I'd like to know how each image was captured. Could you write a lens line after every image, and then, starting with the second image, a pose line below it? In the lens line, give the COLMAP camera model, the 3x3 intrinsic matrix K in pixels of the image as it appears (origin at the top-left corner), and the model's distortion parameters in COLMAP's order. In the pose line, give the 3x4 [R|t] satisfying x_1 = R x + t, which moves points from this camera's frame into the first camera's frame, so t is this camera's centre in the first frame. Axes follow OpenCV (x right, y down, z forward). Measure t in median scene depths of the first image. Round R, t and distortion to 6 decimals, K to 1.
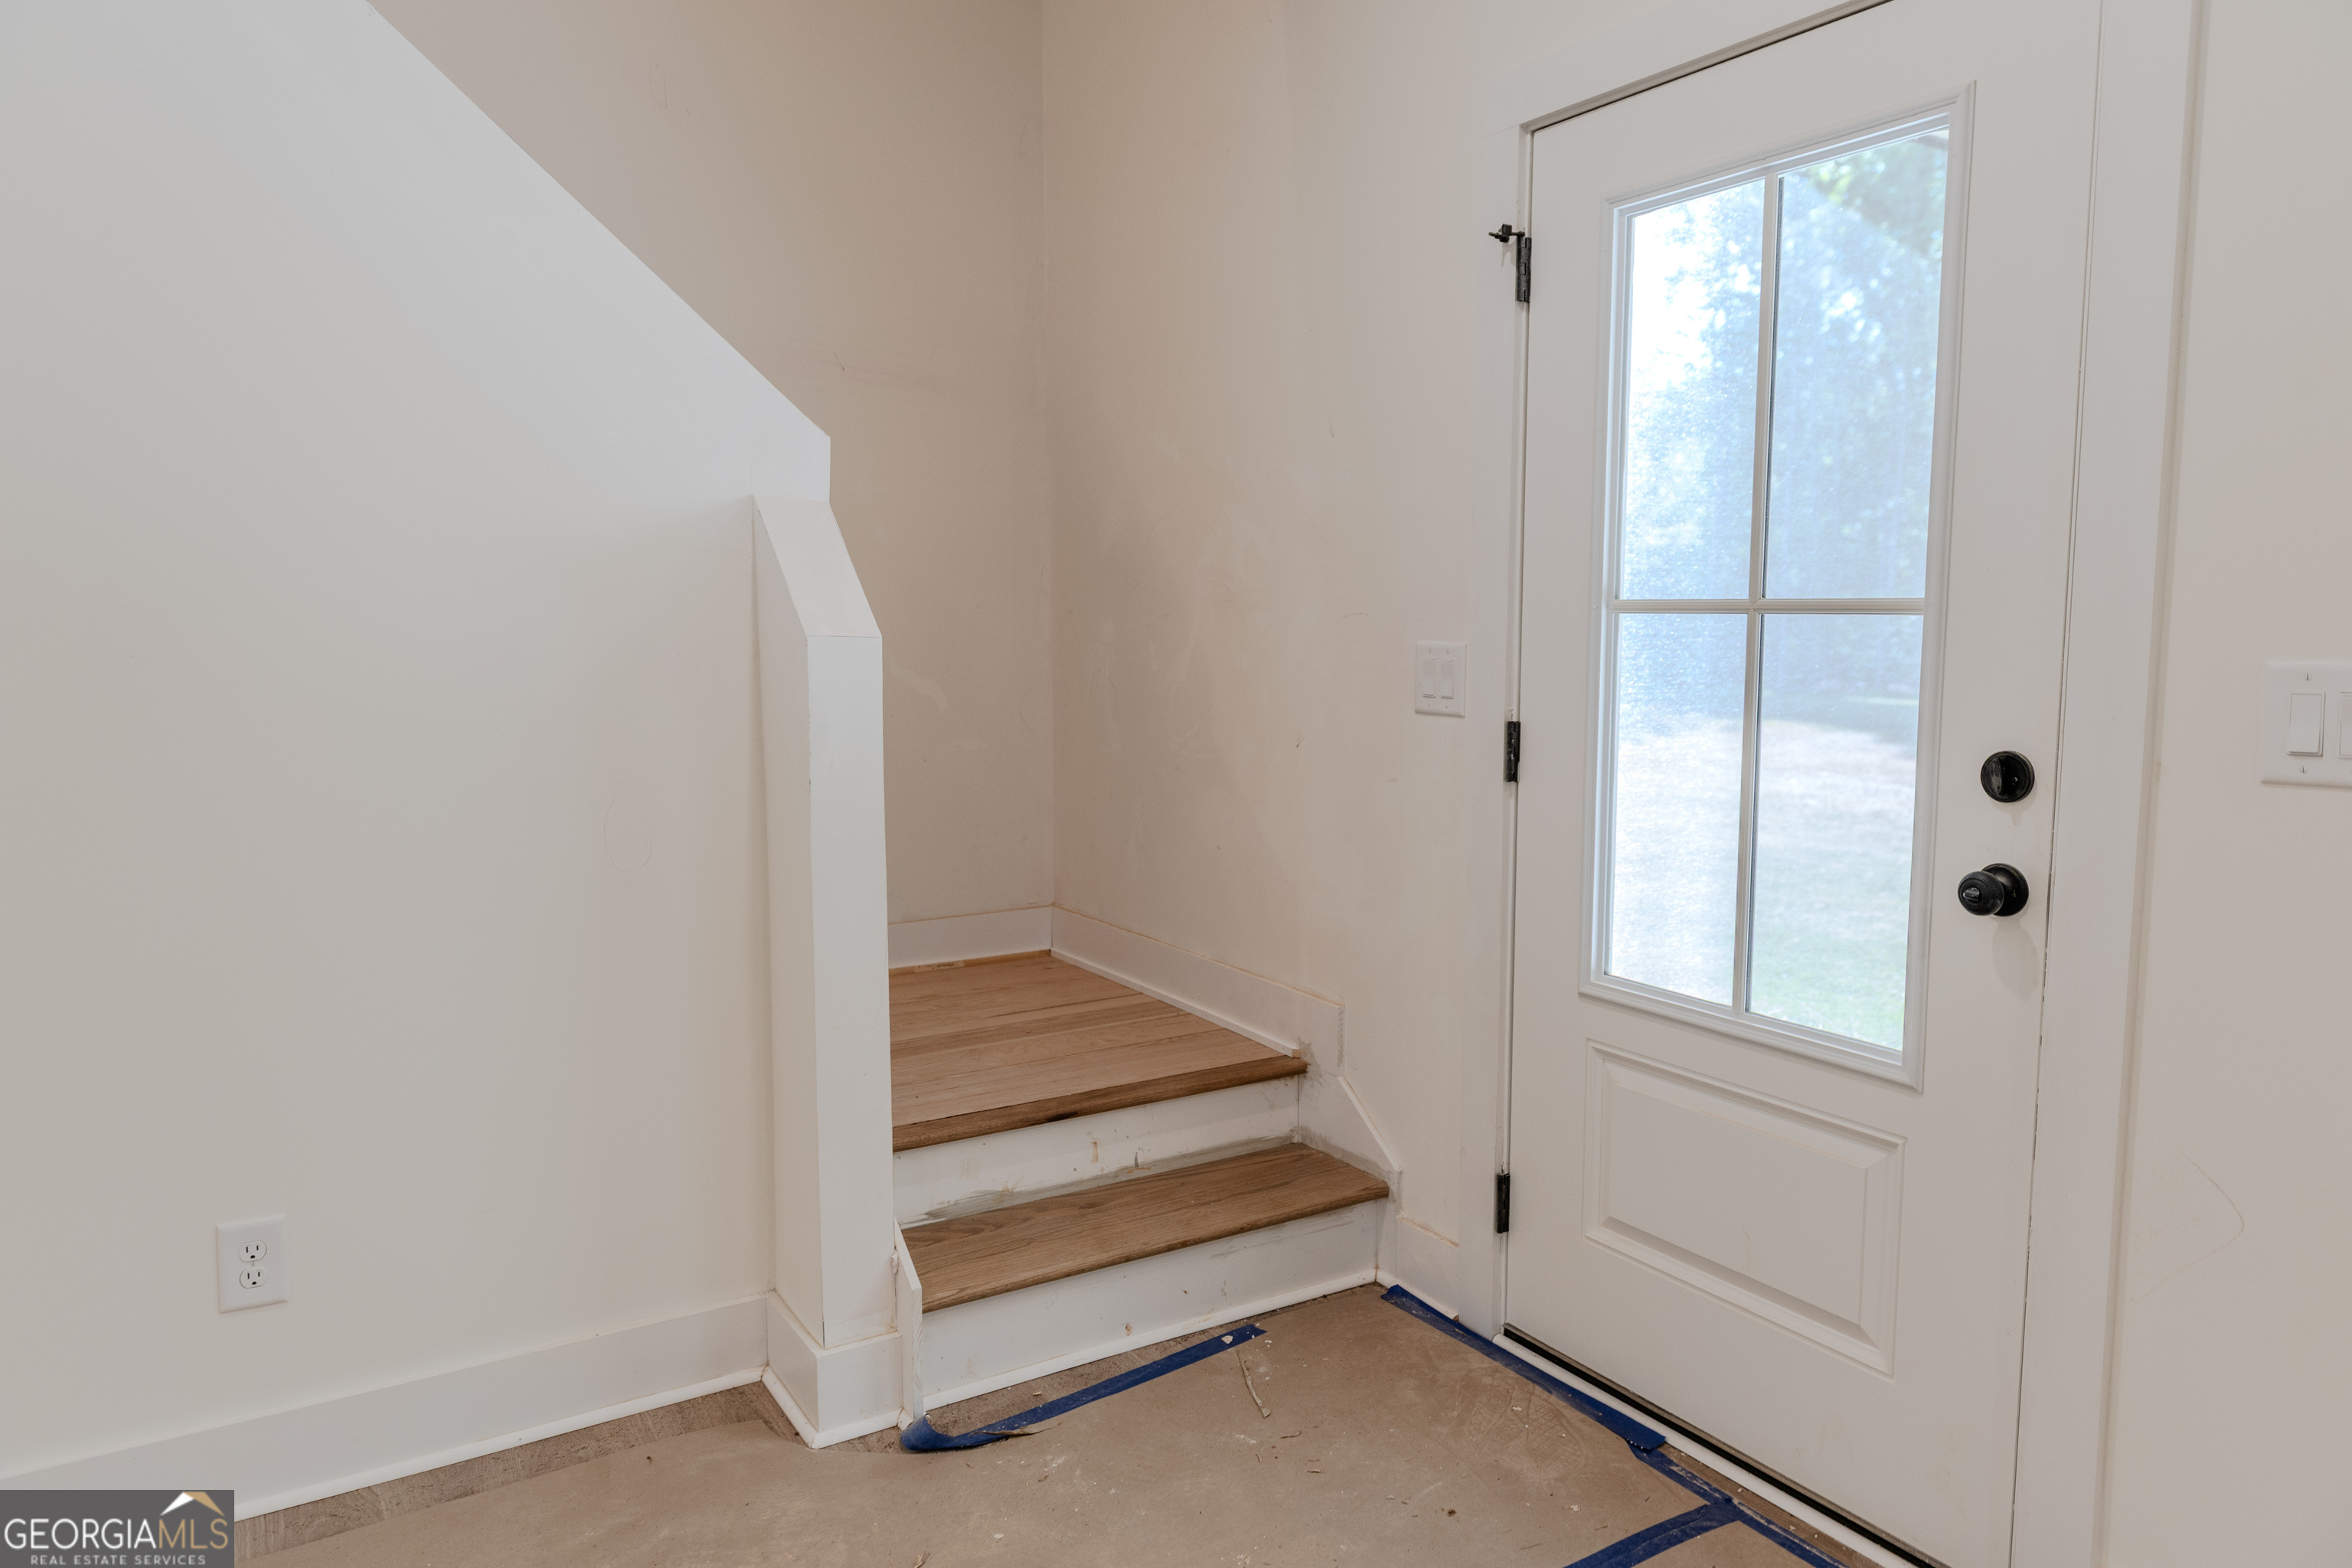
lens RADIAL K [[1557.9, 0, 1163.9], [0, 1557.9, 780.0], [0, 0, 1]] dist [0.011205, -0.002691]
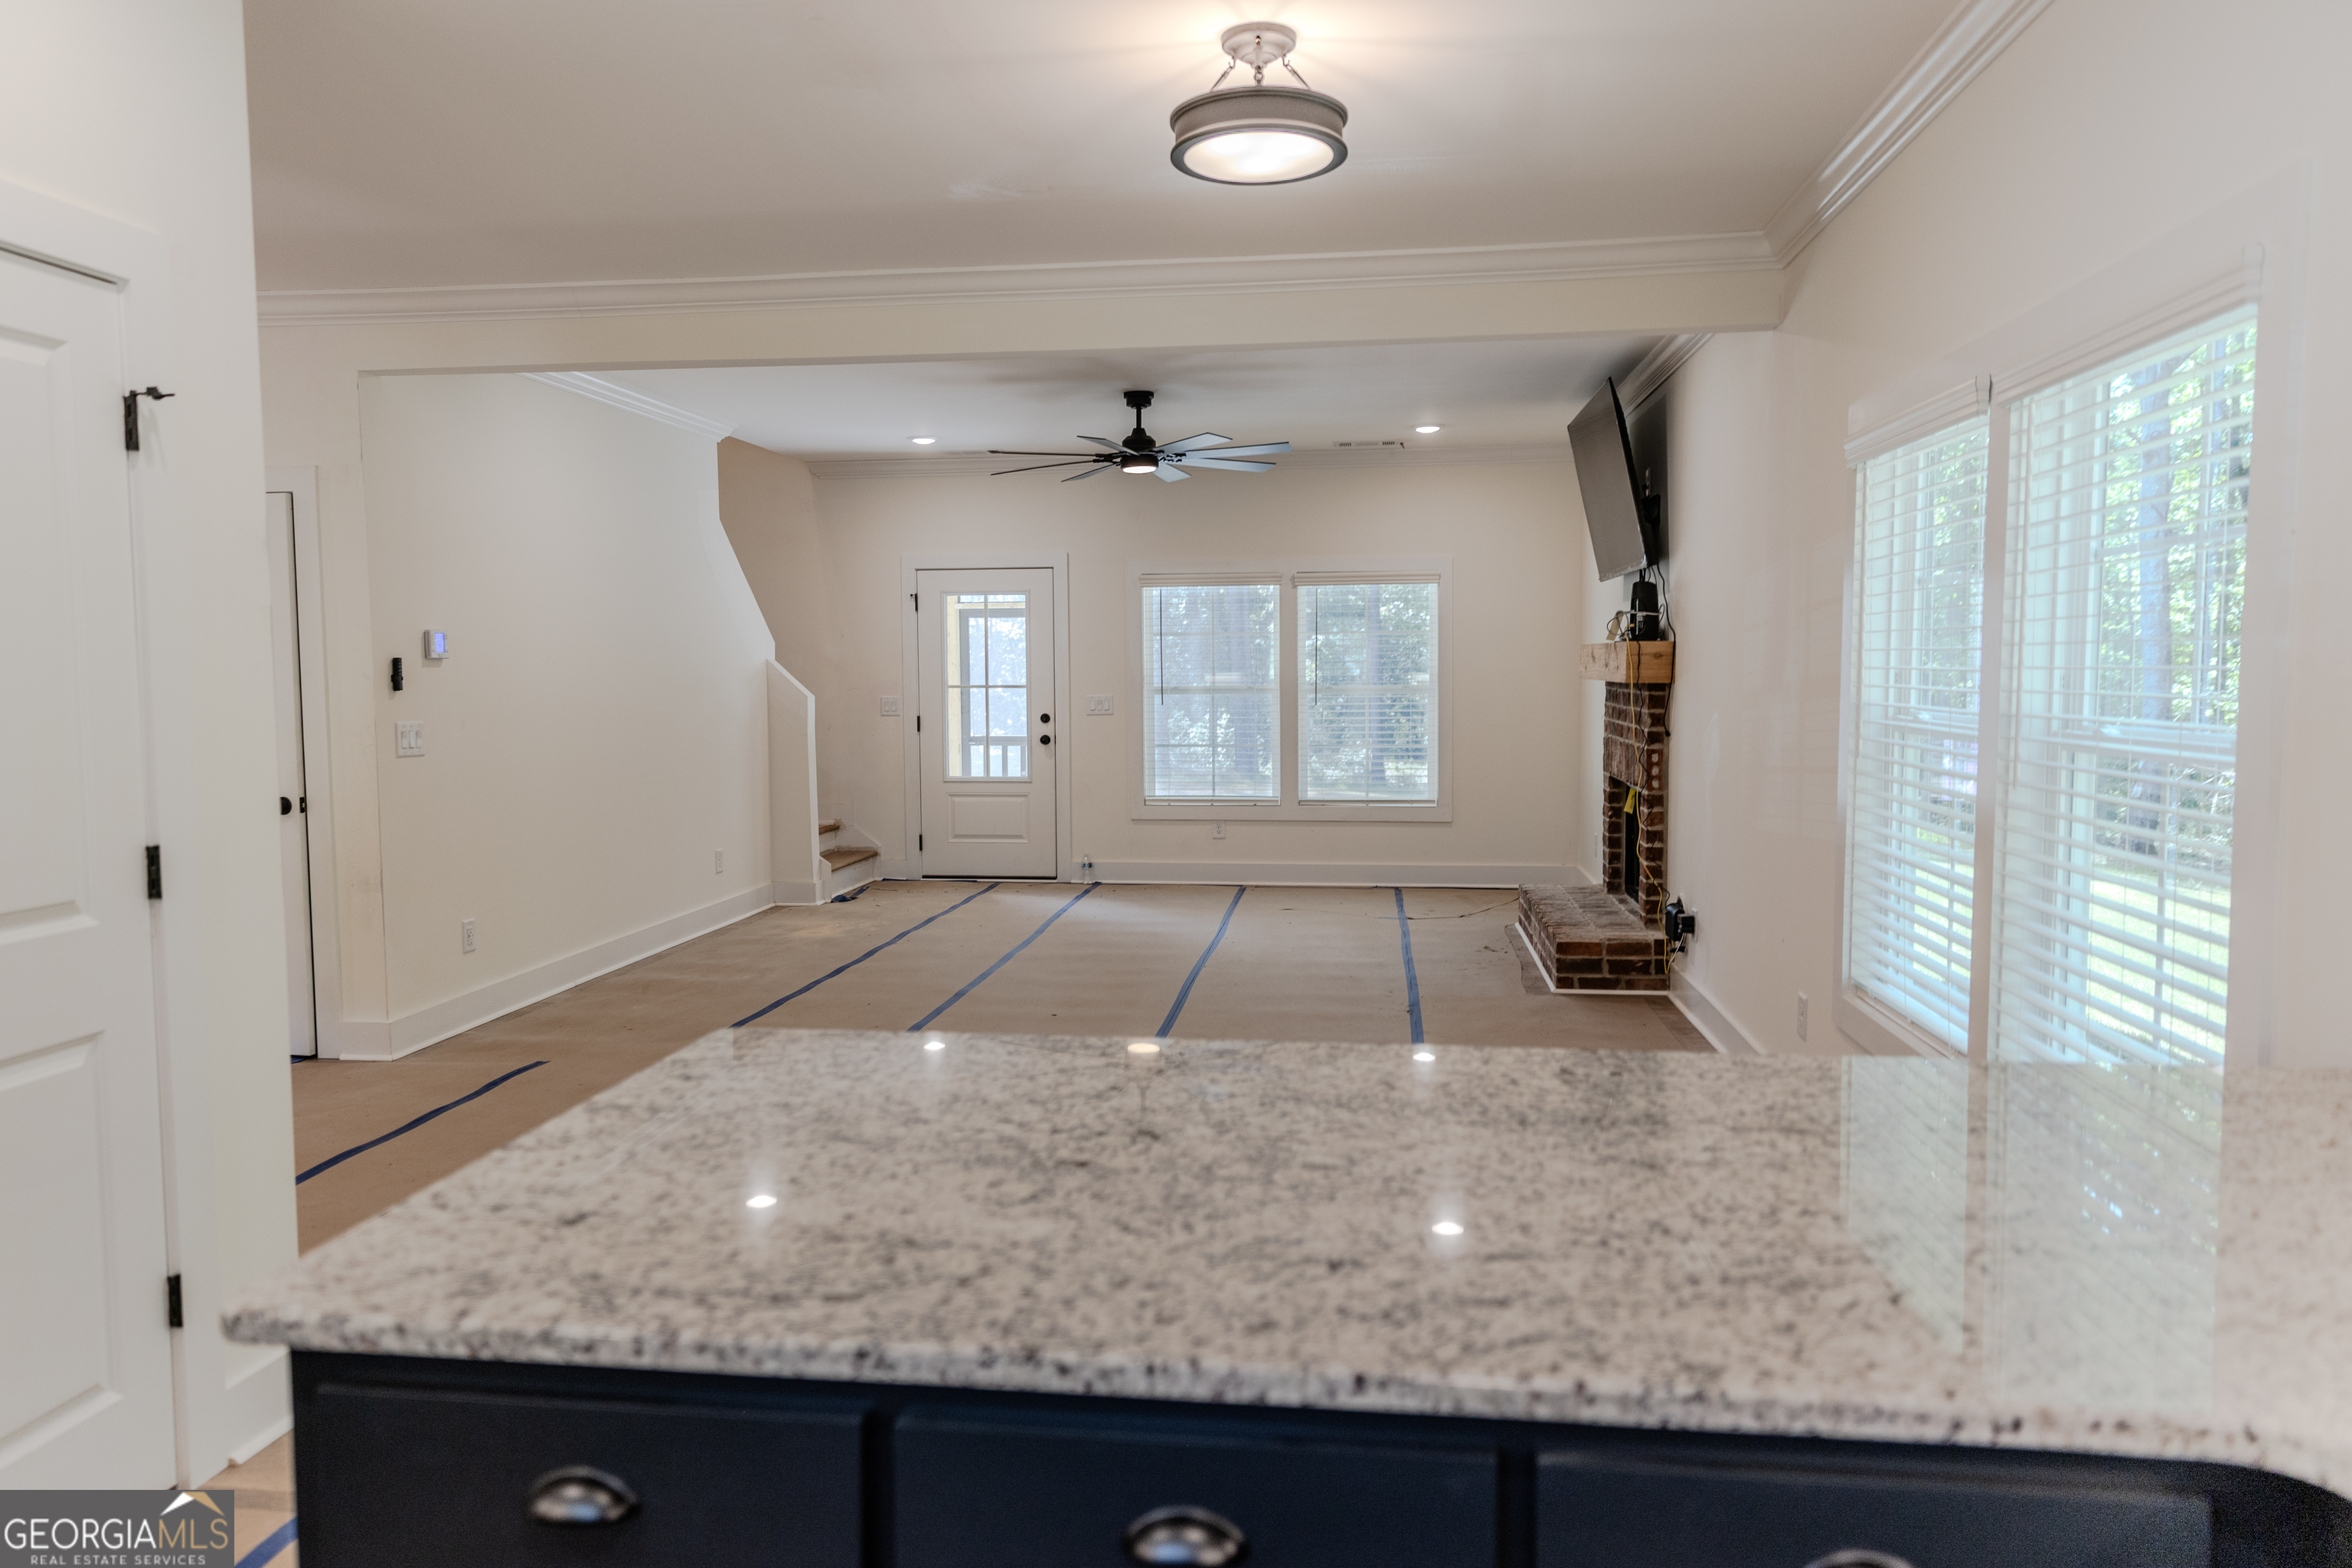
lens RADIAL K [[1557.9, 0, 1181.1], [0, 1557.9, 785.3], [0, 0, 1]] dist [0.011205, -0.002691]
pose [[0.624774, -0.055659, 0.778819, -2.561058], [0.089789, 0.995960, -0.000852, 0.210062], [-0.775626, 0.070461, 0.627248, -2.064736]]
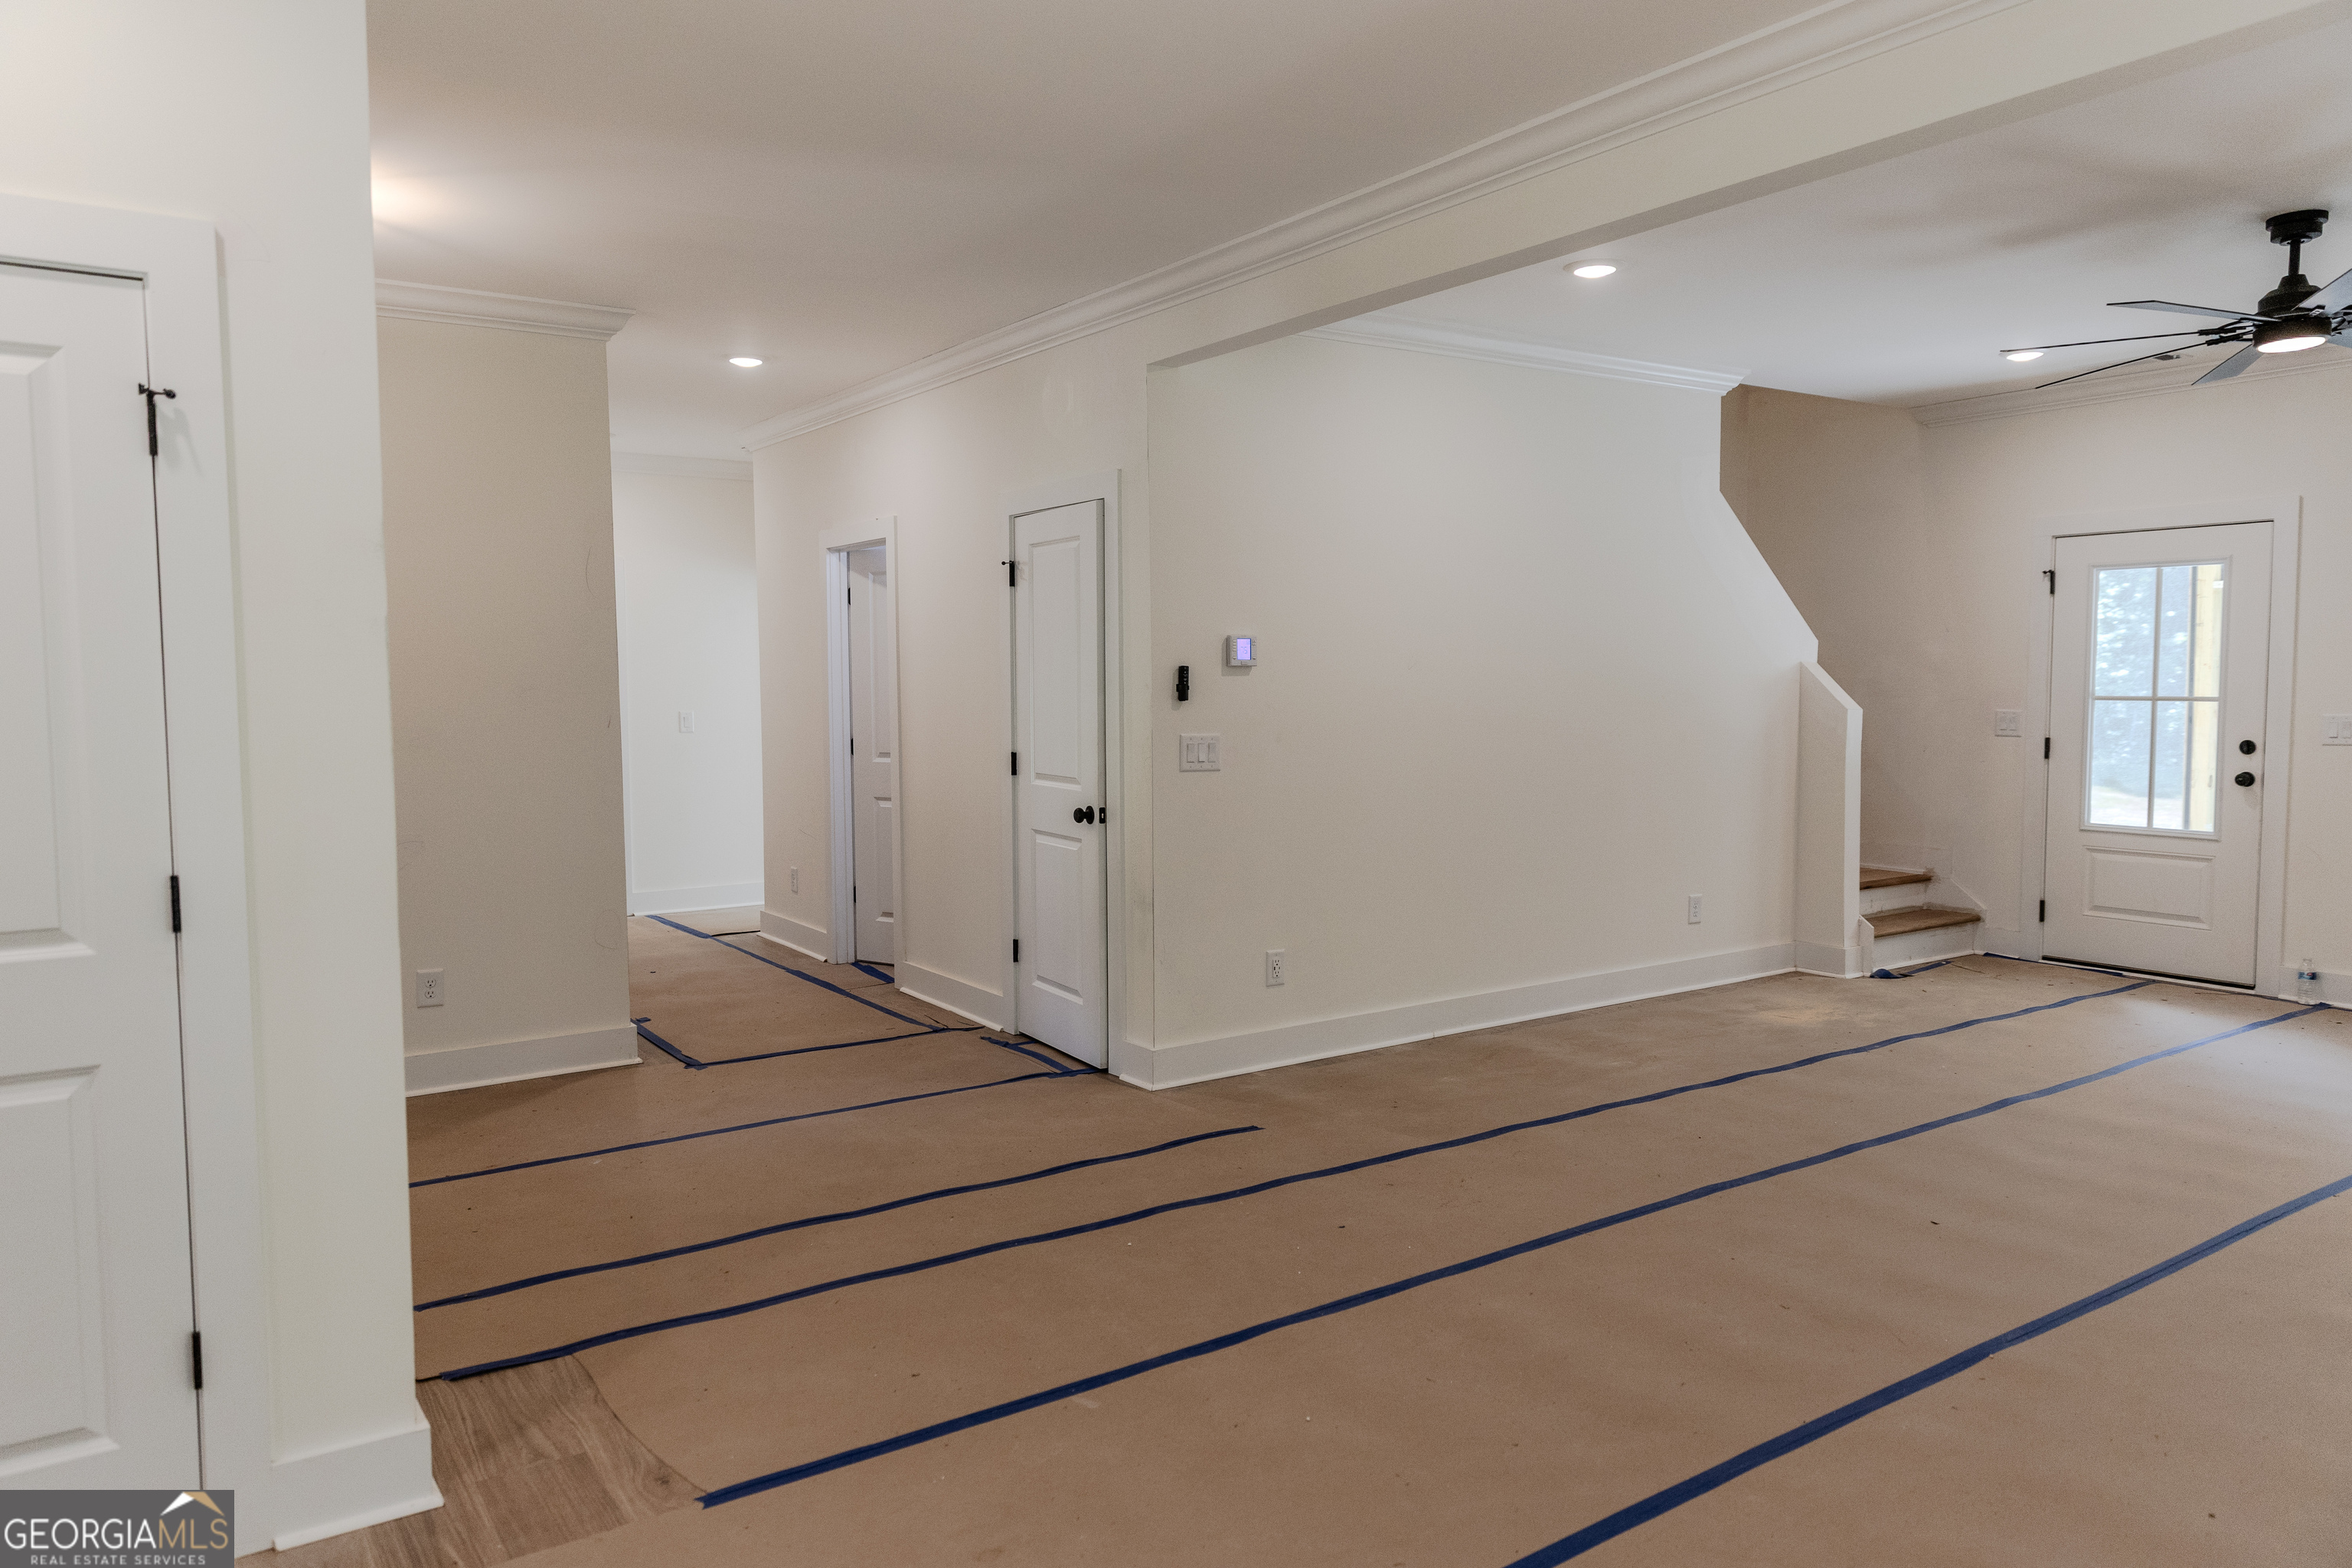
lens RADIAL K [[1557.9, 0, 1168.3], [0, 1557.9, 776.6], [0, 0, 1]] dist [0.011205, -0.002691]
pose [[0.998923, -0.002343, 0.046334, -1.607836], [0.004630, 0.998772, -0.049327, 0.177353], [-0.046162, 0.049489, 0.997707, -1.885935]]
